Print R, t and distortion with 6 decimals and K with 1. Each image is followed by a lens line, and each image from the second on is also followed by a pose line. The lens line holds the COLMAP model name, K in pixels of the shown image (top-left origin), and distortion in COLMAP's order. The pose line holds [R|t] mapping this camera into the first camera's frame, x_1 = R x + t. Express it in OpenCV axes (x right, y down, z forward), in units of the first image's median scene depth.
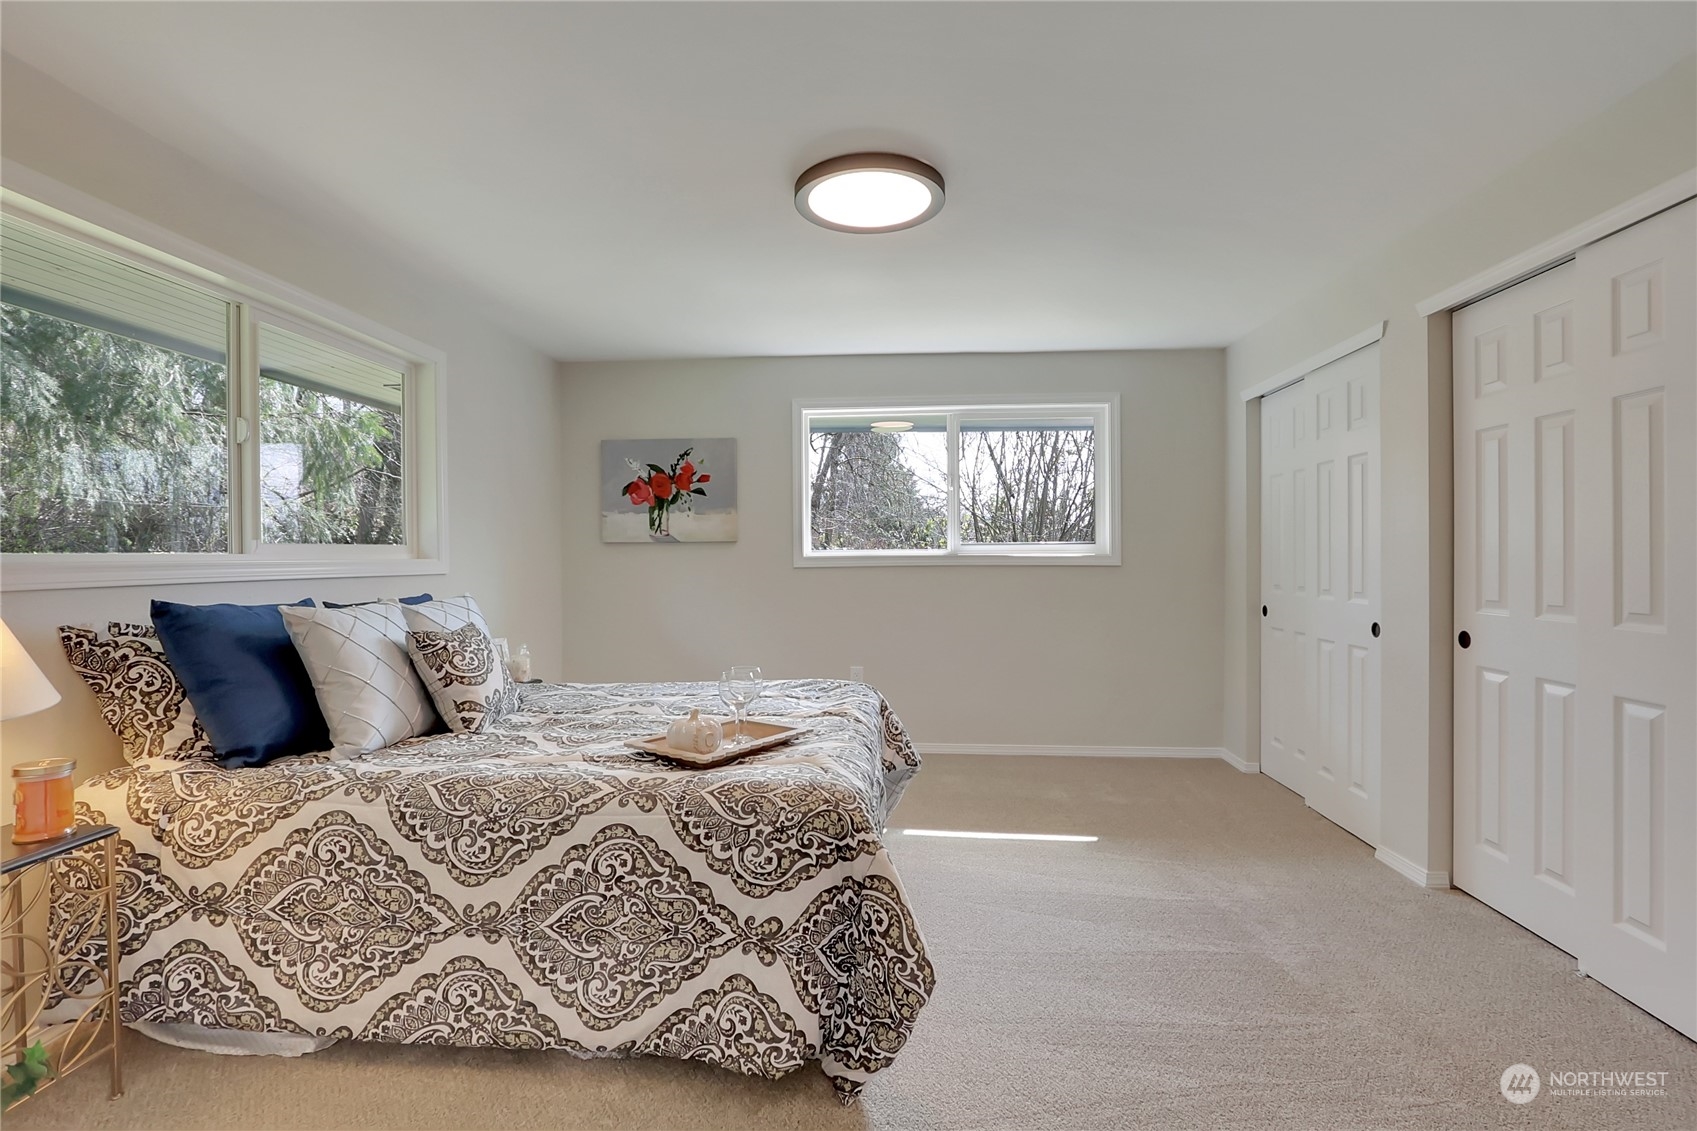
lens RADIAL K [[776.9, 0, 848.5], [0, 776.9, 565.5], [0, 0, 1]] dist [-0.014091, 0.000100]
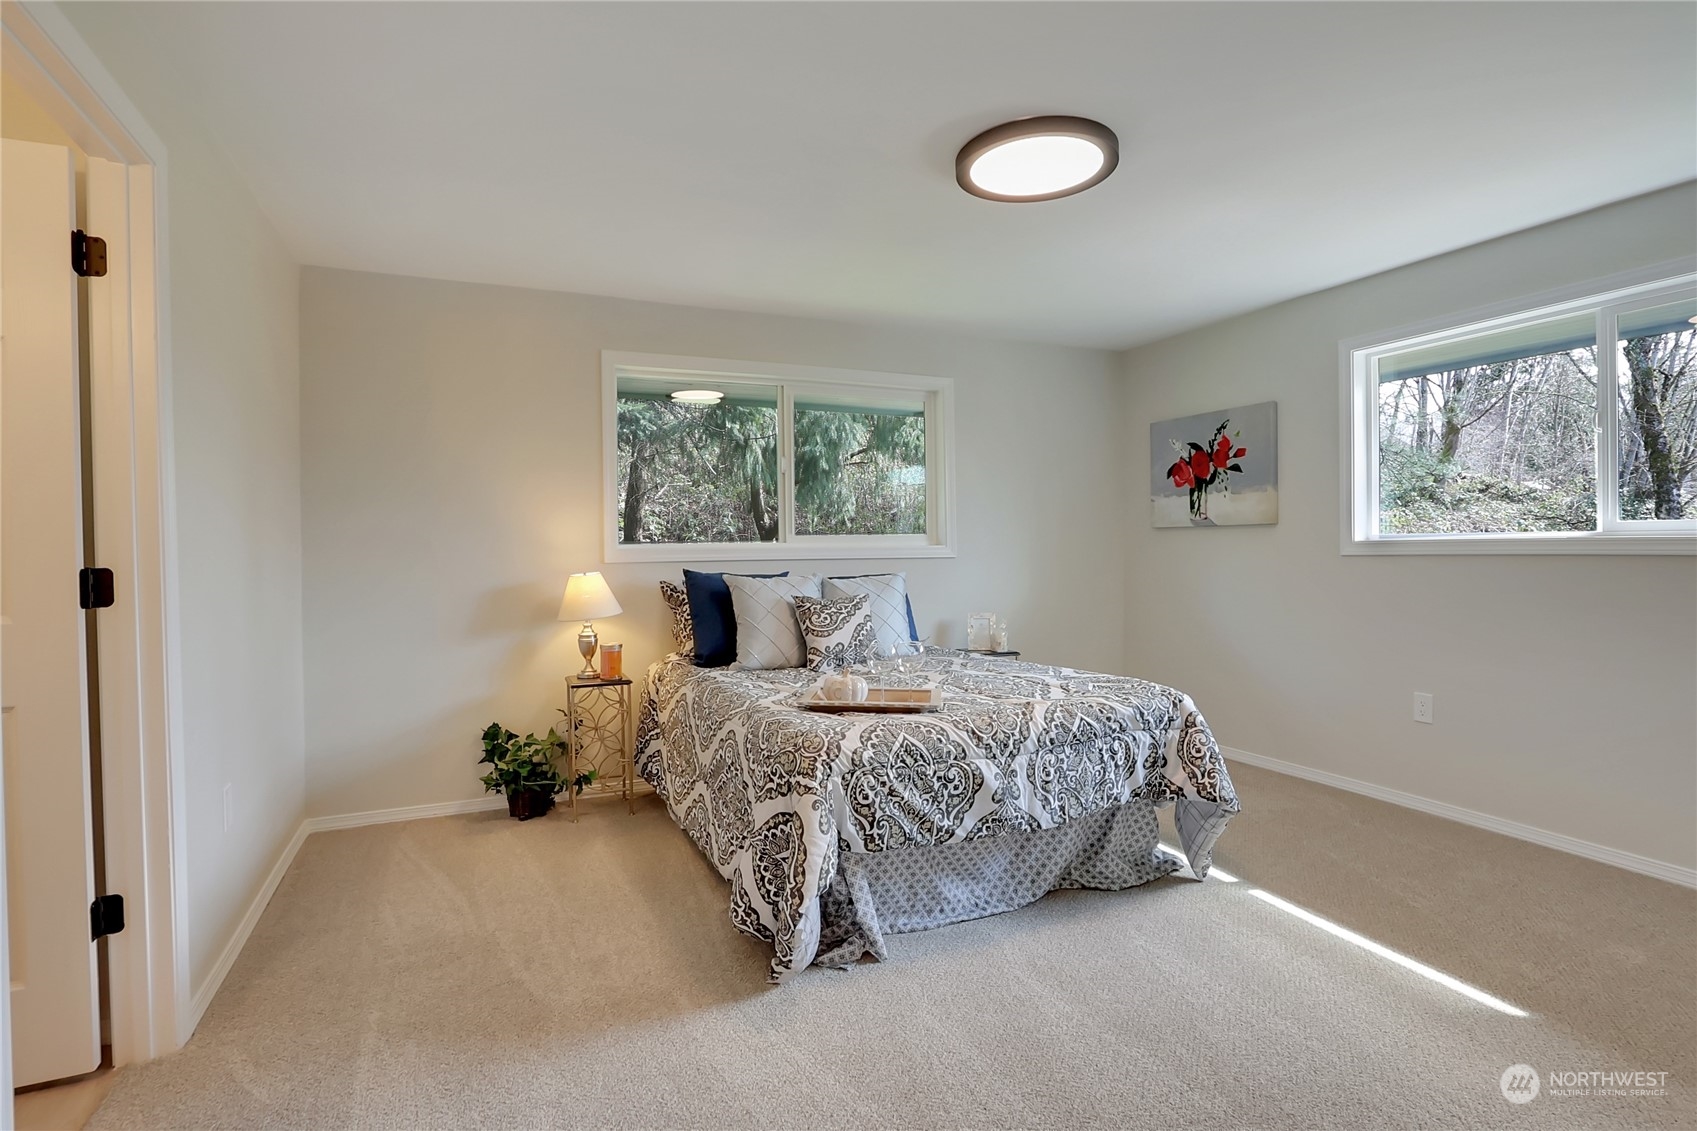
lens RADIAL K [[829.2, 0, 848.5], [0, 829.2, 565.5], [0, 0, 1]] dist [-0.015204, 0.000048]
pose [[0.474036, 0.020899, -0.880257, 0.428410], [-0.003026, 0.999751, 0.022106, -0.003903], [0.880500, -0.007815, 0.473981, 0.167055]]
